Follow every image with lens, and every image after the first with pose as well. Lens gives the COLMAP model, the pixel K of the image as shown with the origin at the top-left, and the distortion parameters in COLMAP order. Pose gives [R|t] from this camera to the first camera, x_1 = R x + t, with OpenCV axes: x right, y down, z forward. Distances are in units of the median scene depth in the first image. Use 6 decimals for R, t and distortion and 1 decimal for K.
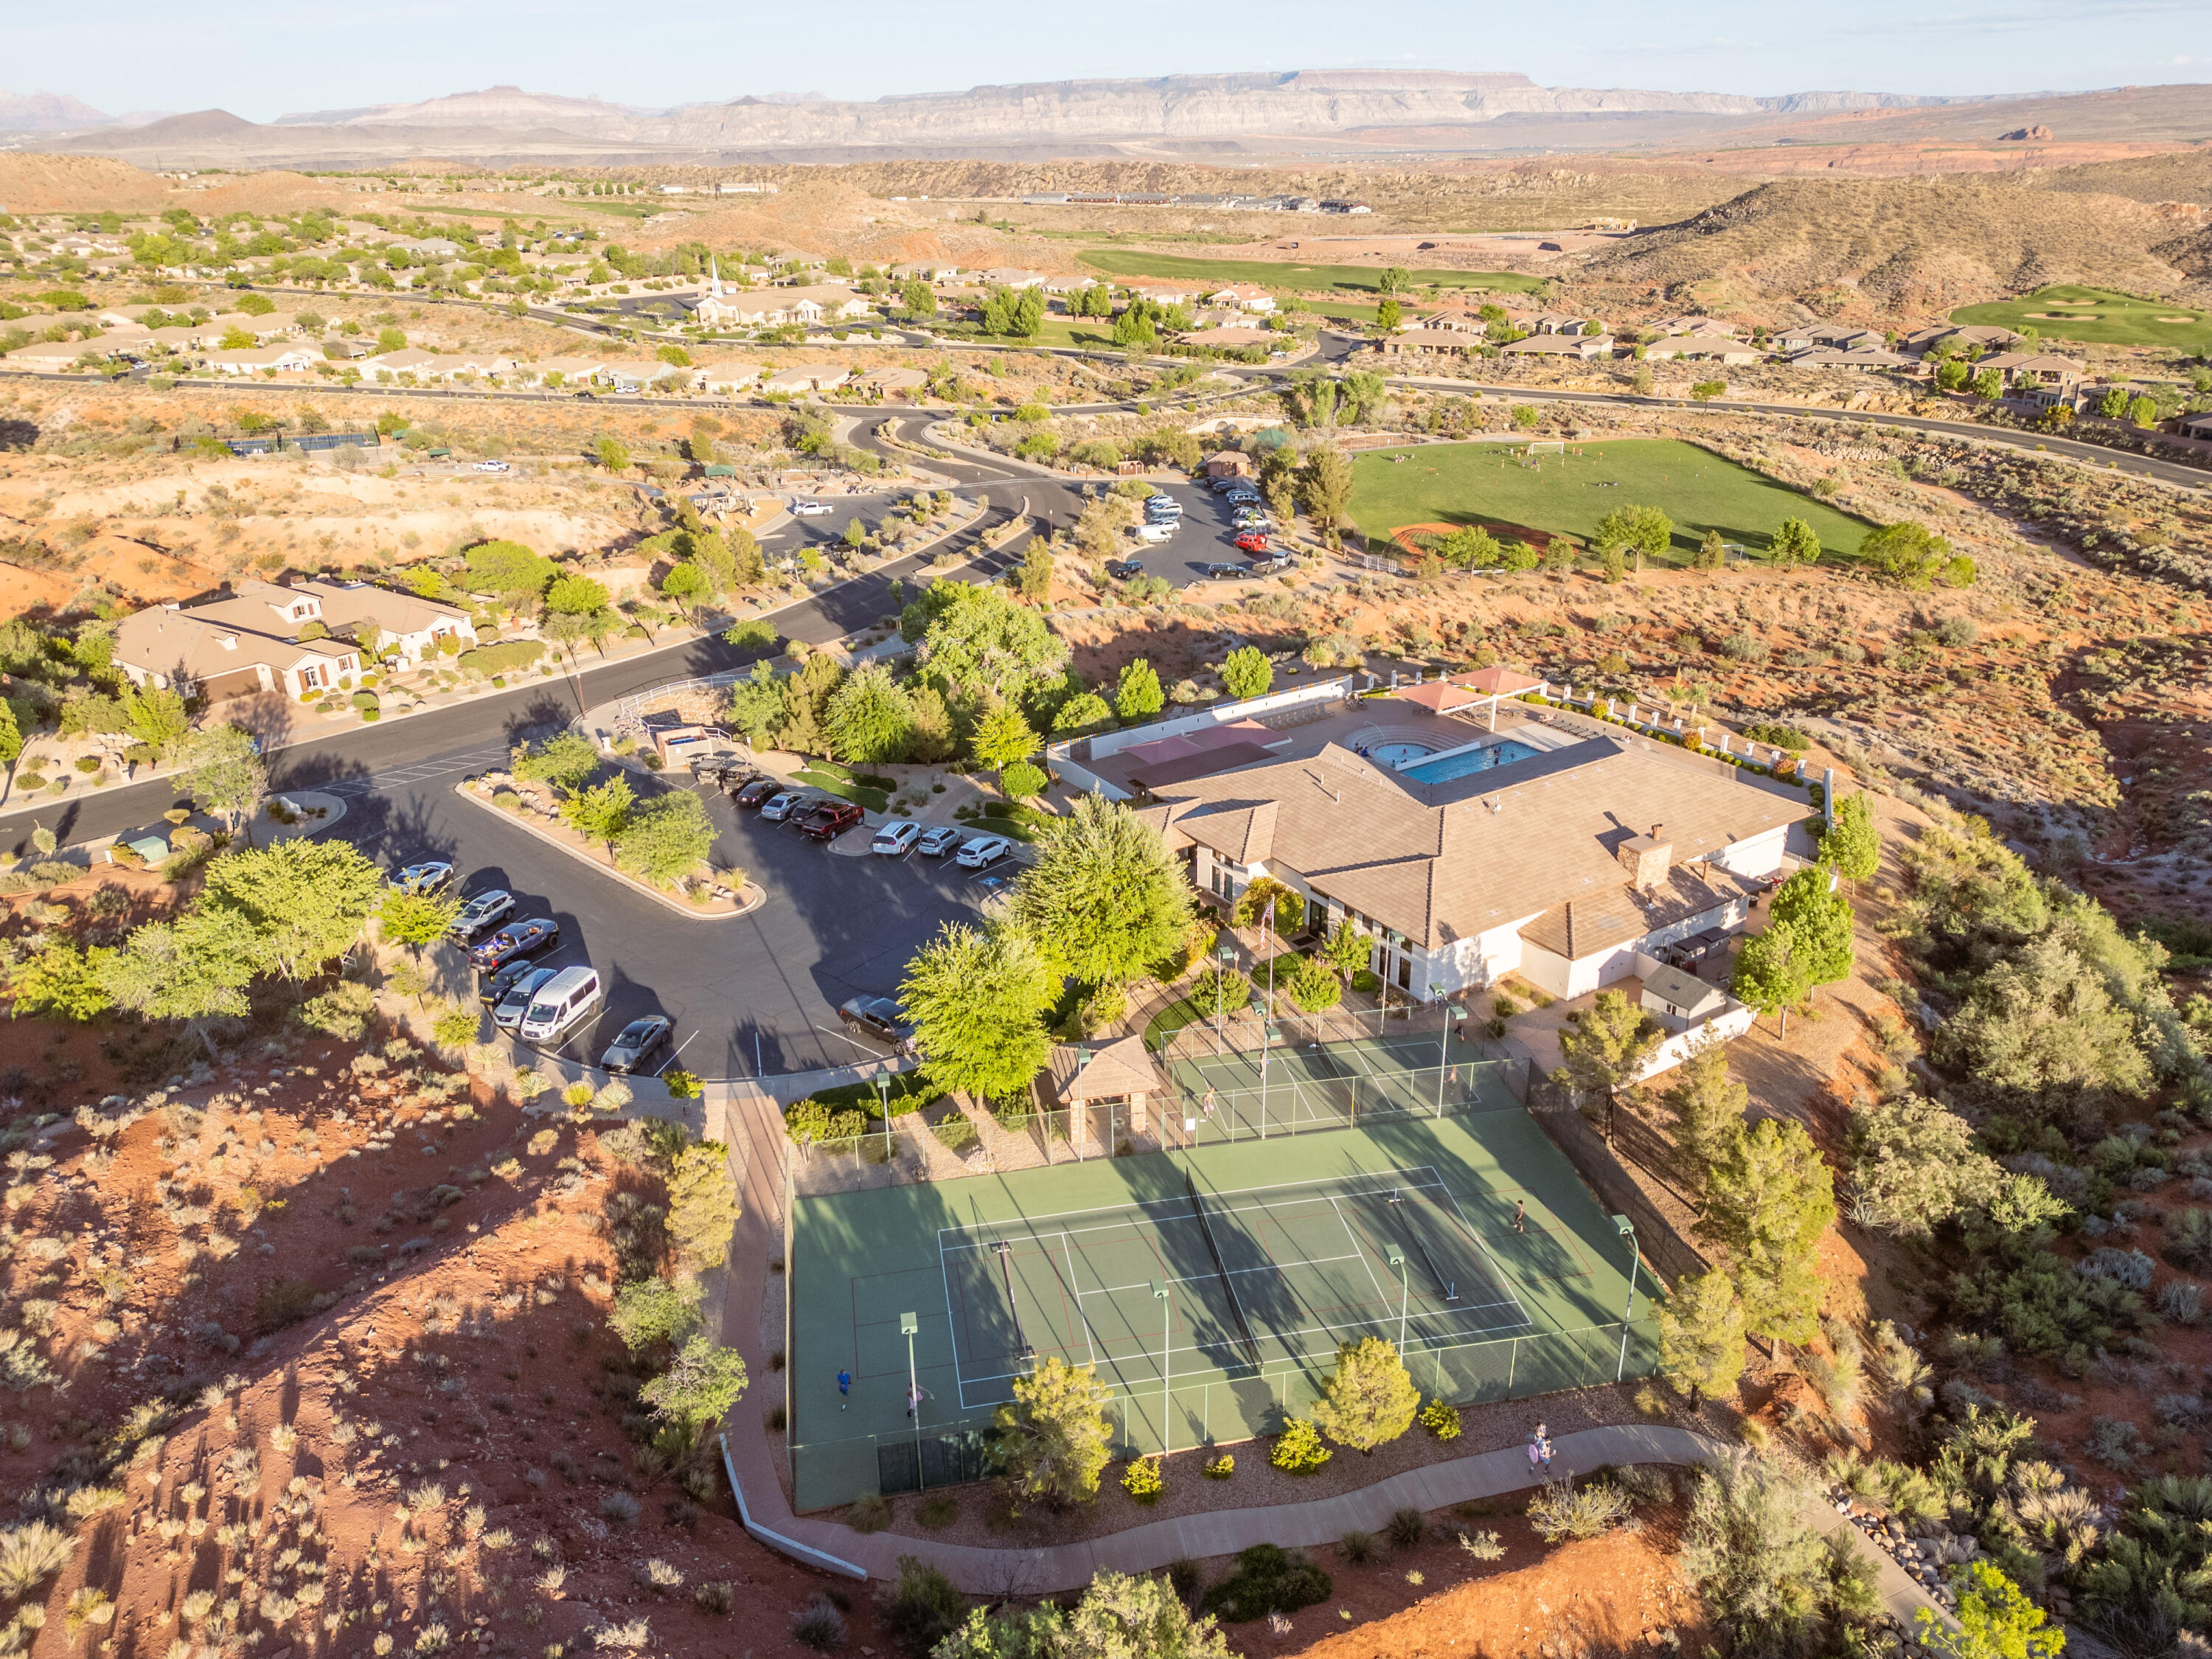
lens RADIAL K [[1548.9, 0, 1111.5], [0, 1548.9, 830.4], [0, 0, 1]] dist [0.083356, -0.083282]
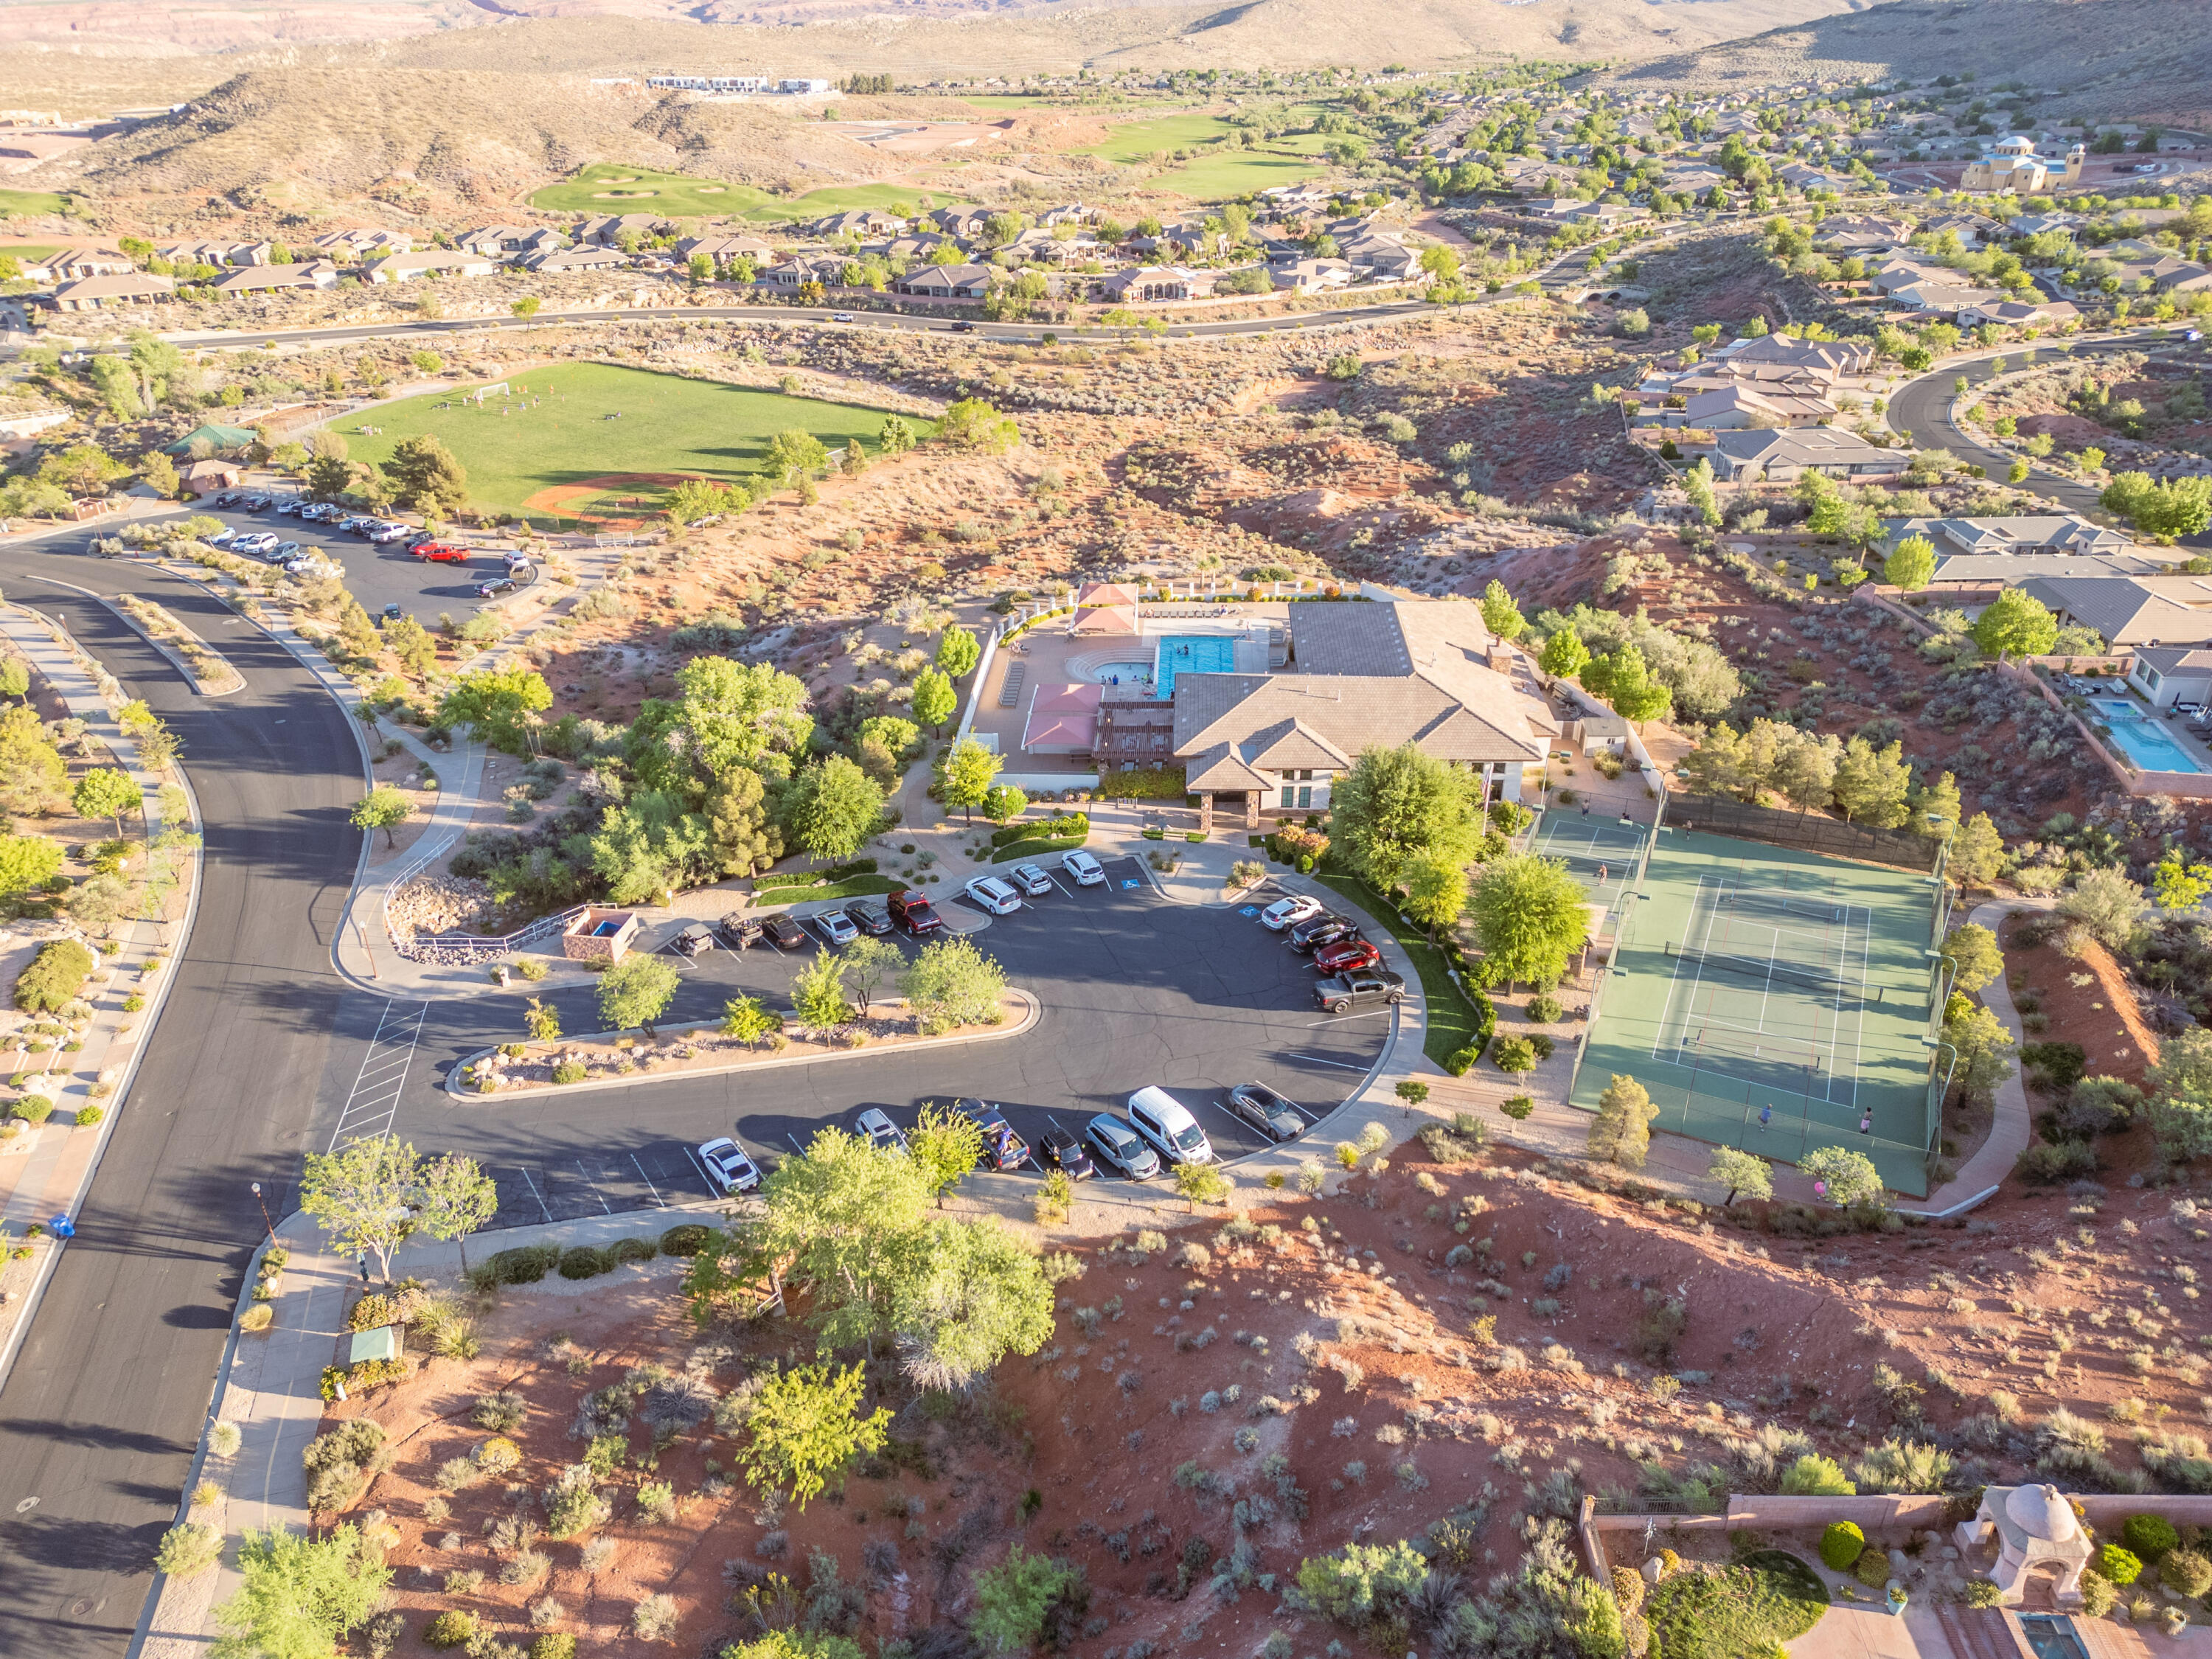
lens RADIAL K [[1548.9, 0, 1111.5], [0, 1548.9, 830.4], [0, 0, 1]] dist [0.083356, -0.083282]
pose [[0.585361, -0.383958, 0.714093, -0.254122], [0.330675, 0.917233, 0.222120, -0.073675], [-0.740275, 0.106113, 0.663877, 0.090471]]
